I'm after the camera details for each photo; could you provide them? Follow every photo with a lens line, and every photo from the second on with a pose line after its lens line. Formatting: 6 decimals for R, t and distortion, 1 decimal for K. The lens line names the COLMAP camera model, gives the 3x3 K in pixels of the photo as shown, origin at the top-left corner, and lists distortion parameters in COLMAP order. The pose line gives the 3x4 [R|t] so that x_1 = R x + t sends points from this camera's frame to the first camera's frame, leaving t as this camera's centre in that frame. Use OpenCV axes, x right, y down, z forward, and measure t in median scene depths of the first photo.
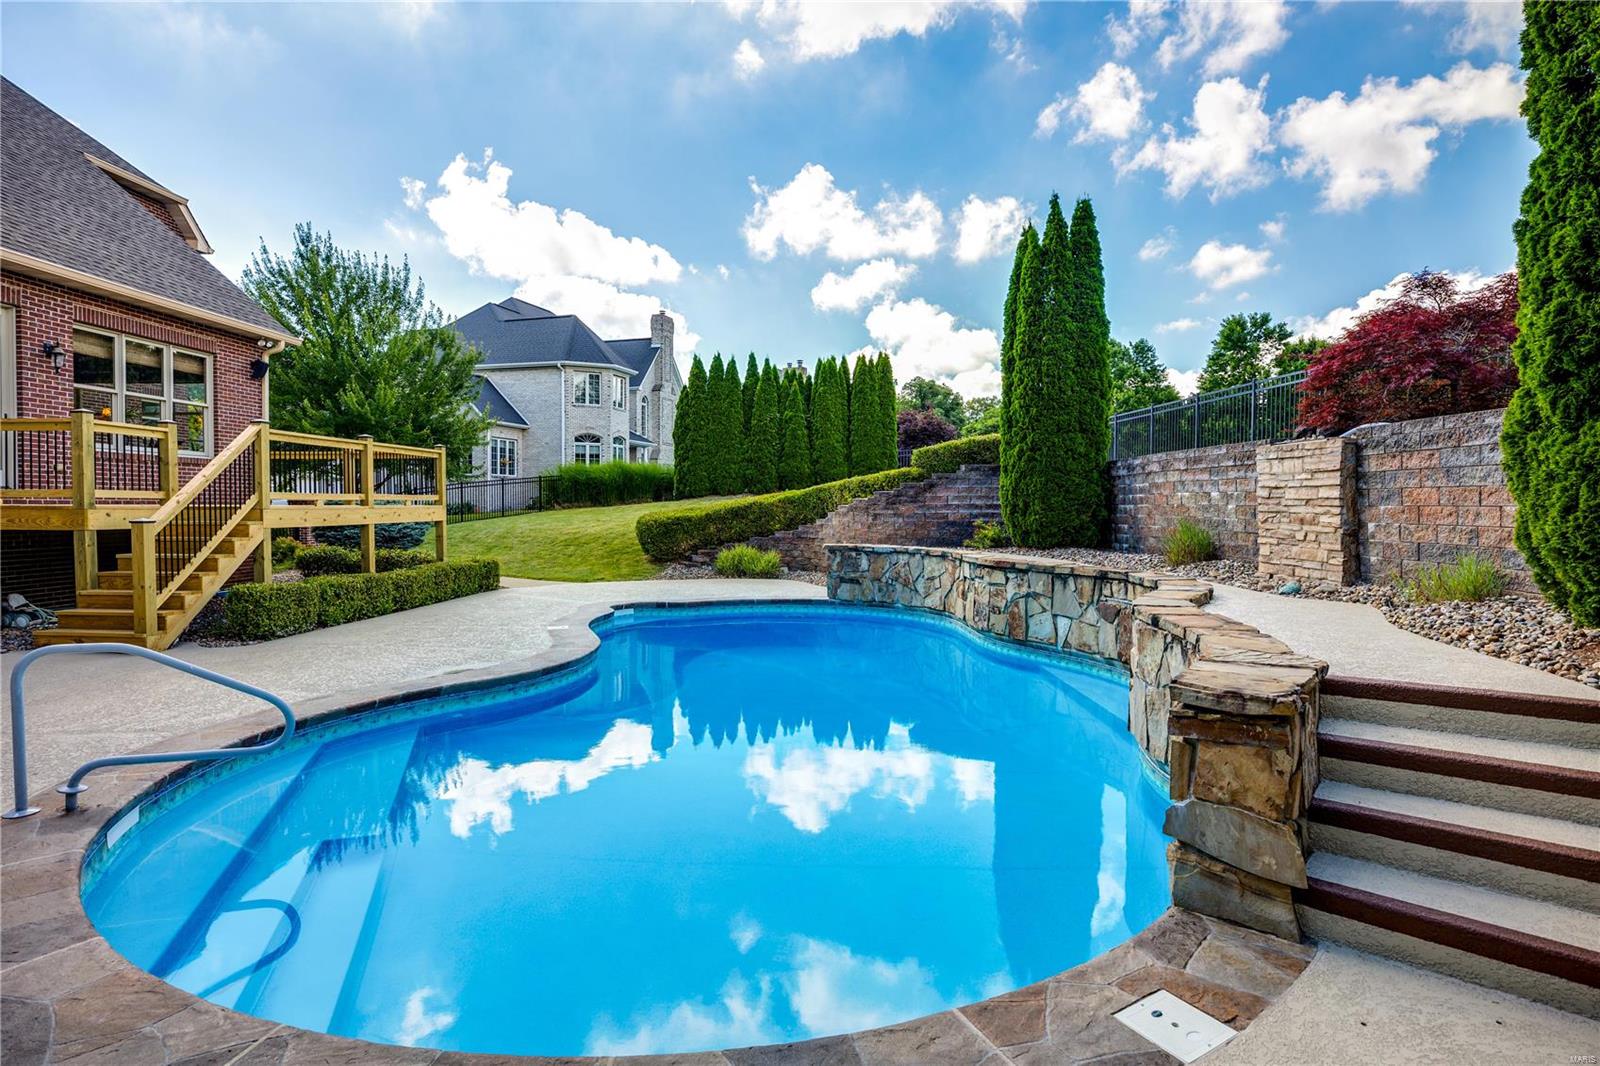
lens RADIAL K [[855.1, 0, 811.1], [0, 855.1, 530.6], [0, 0, 1]] dist [-0.021155, 0.003190]
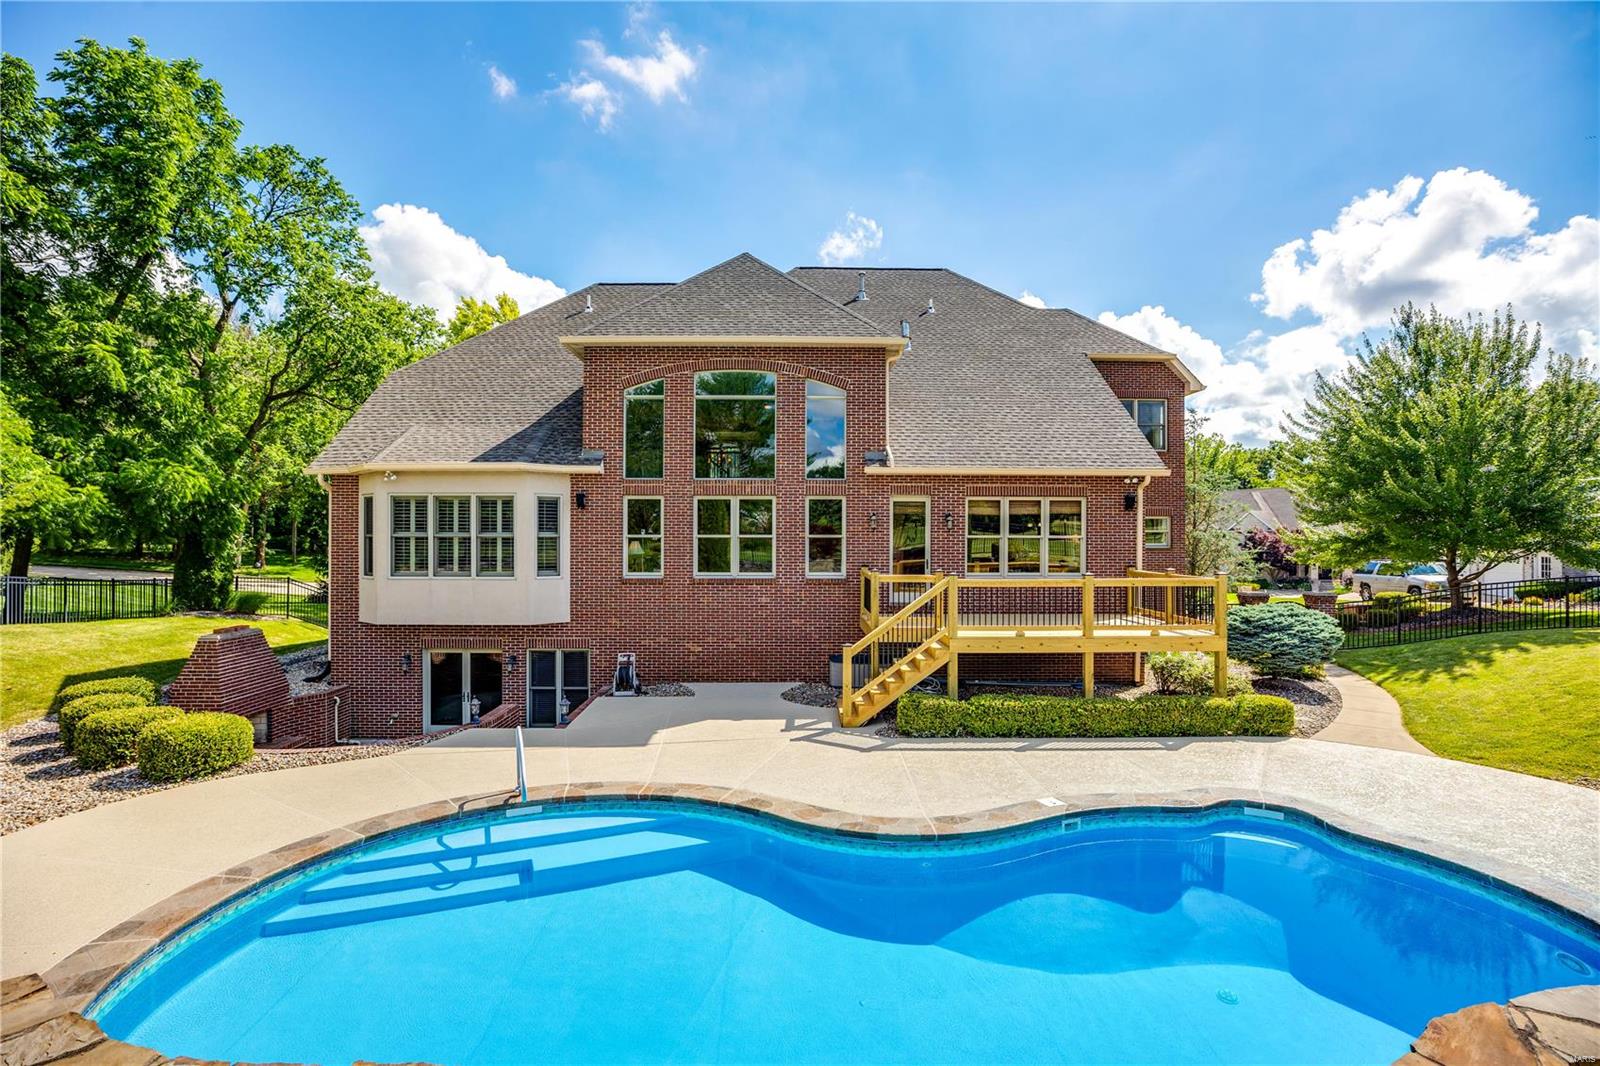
lens RADIAL K [[735.2, 0, 787.8], [0, 735.2, 541.2], [0, 0, 1]] dist [-0.034039, 0.008355]
pose [[0.064355, 0.001819, -0.997925, 0.376357], [-0.030942, 0.999521, -0.000173, -0.126652], [0.997447, 0.030889, 0.064381, 0.472474]]
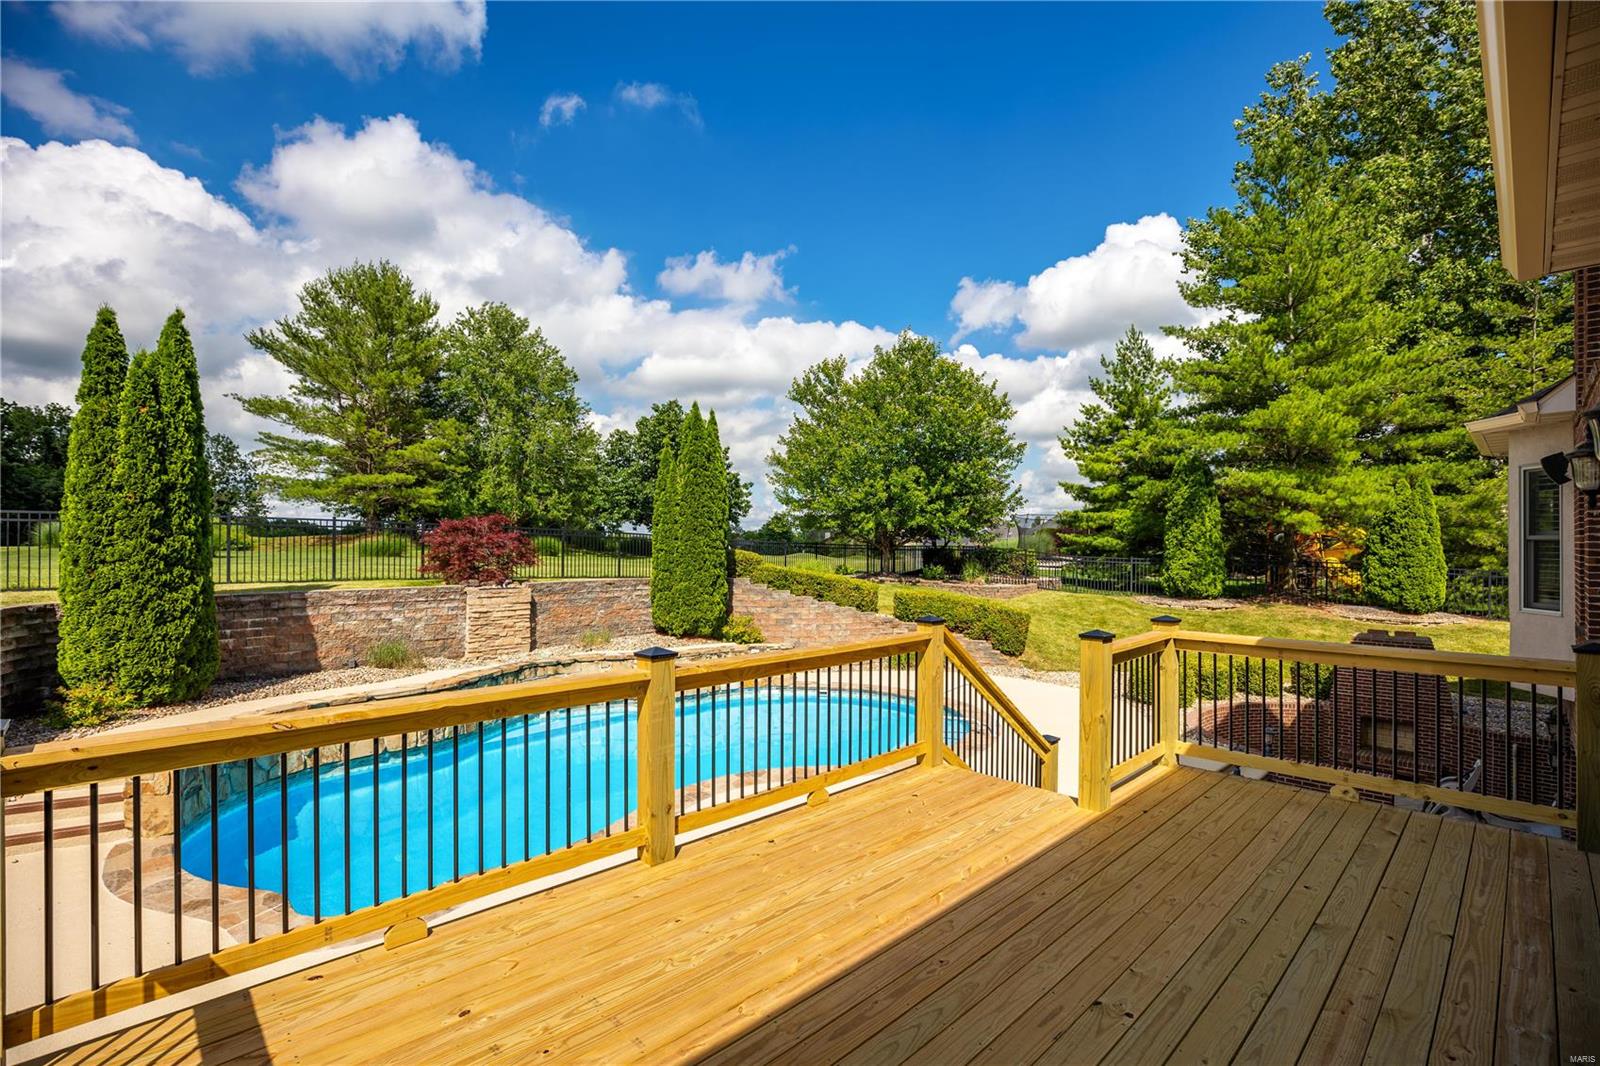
lens RADIAL K [[735.2, 0, 801.5], [0, 735.2, 544.2], [0, 0, 1]] dist [-0.034039, 0.008355]
pose [[-0.744965, -0.005427, 0.667082, -0.658437], [0.014039, 0.999618, 0.023810, -0.138999], [-0.666956, 0.027103, -0.744604, 1.036775]]
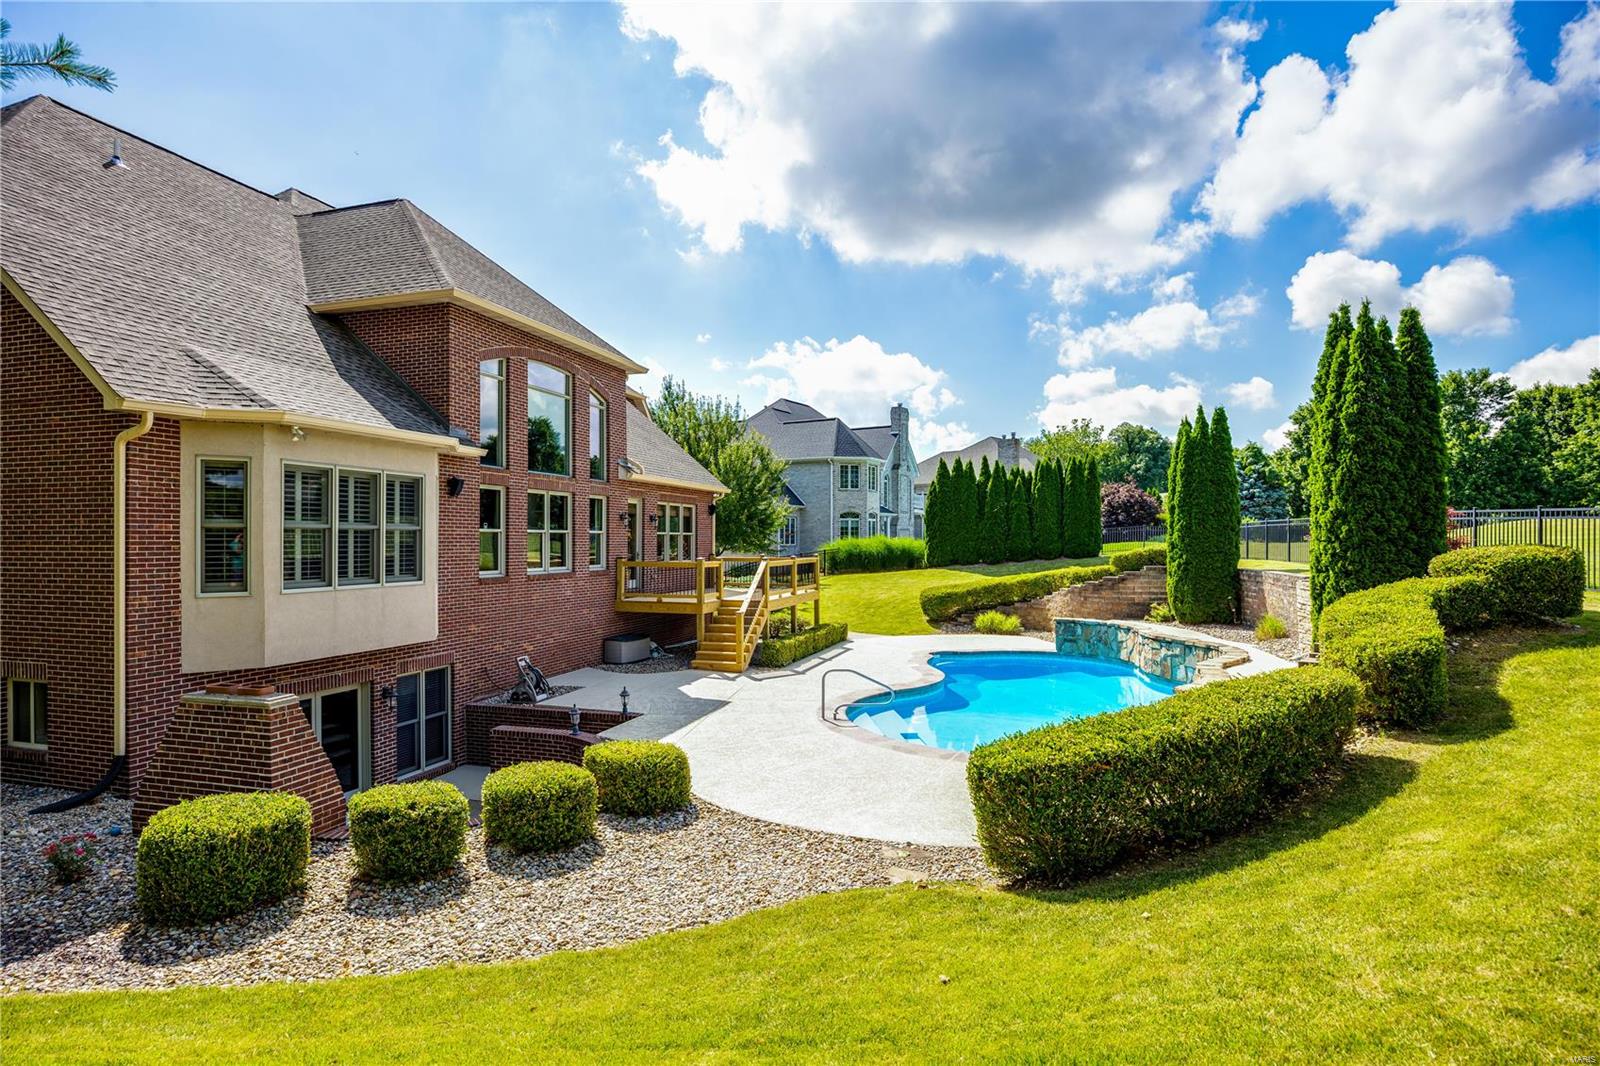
lens RADIAL K [[855.1, 0, 798.0], [0, 855.1, 541.2], [0, 0, 1]] dist [-0.021155, 0.003190]
pose [[0.969798, -0.004981, -0.243857, -0.058052], [-0.002038, 0.999591, -0.028524, -0.081218], [0.243900, 0.028160, 0.969392, -0.687615]]
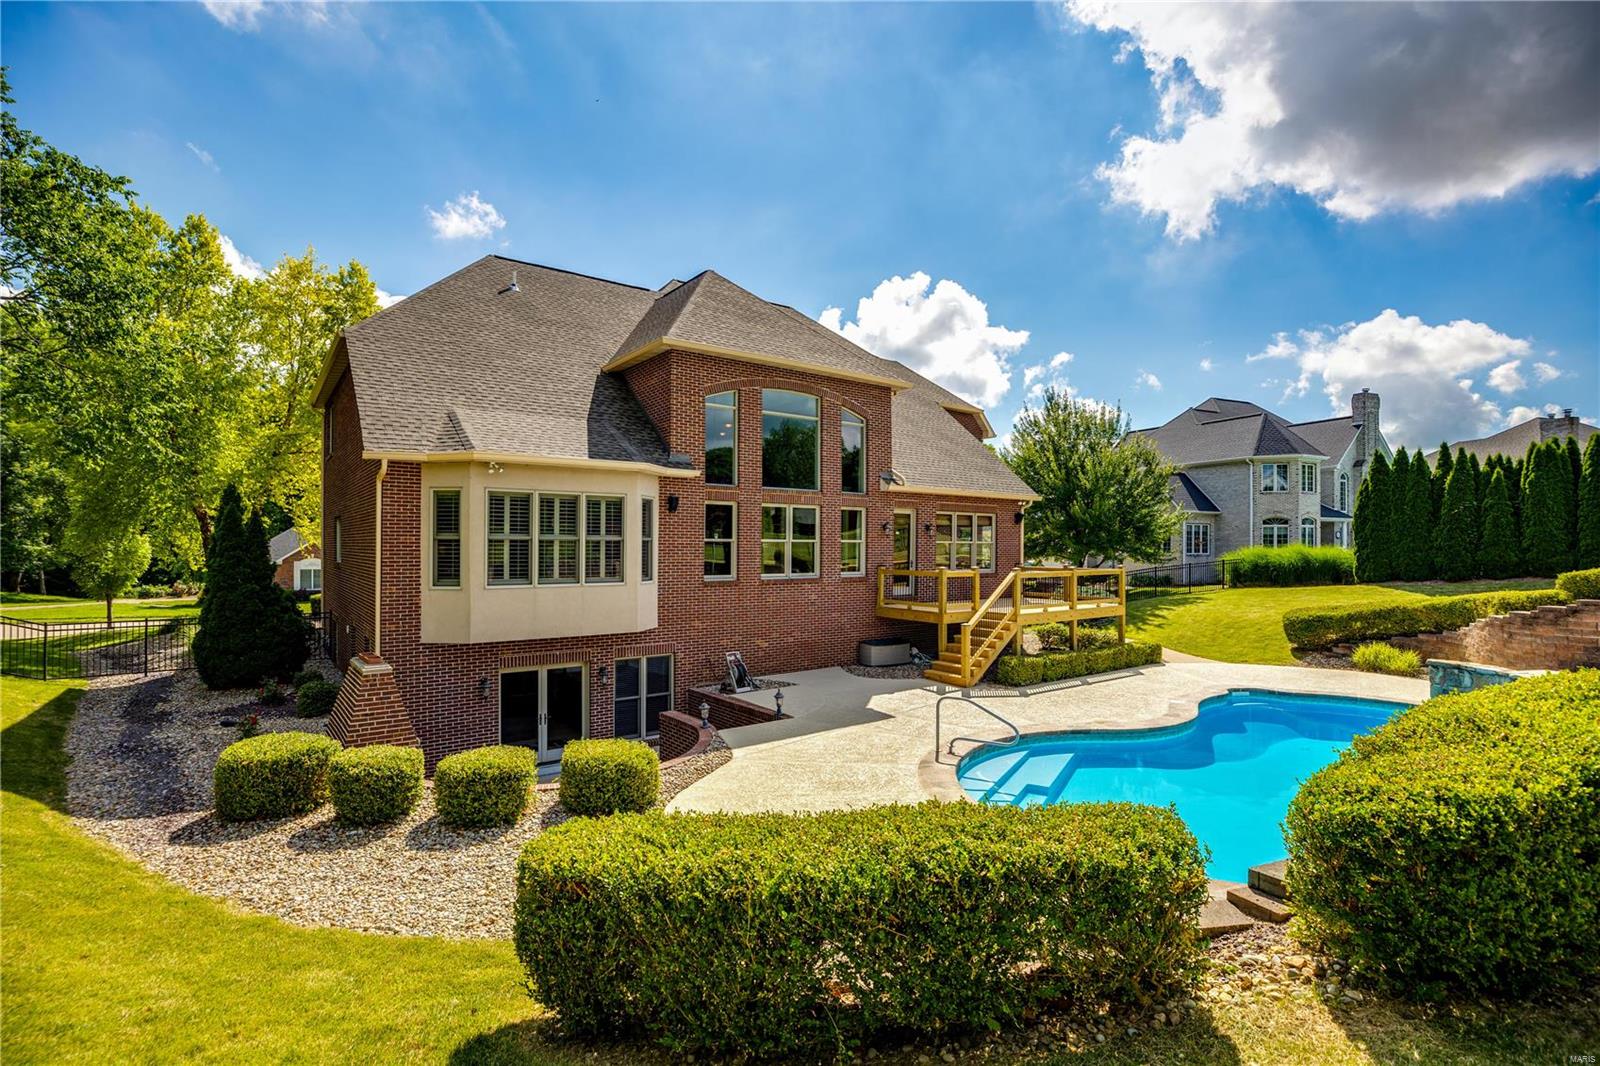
lens RADIAL K [[749.1, 0, 784.4], [0, 749.1, 556.2], [0, 0, 1]] dist [-0.032575, 0.005942]
pose [[0.630963, 0.007590, -0.775776, 0.231089], [-0.023177, 0.999690, -0.009070, -0.094706], [0.775467, 0.023703, 0.630944, -0.332730]]
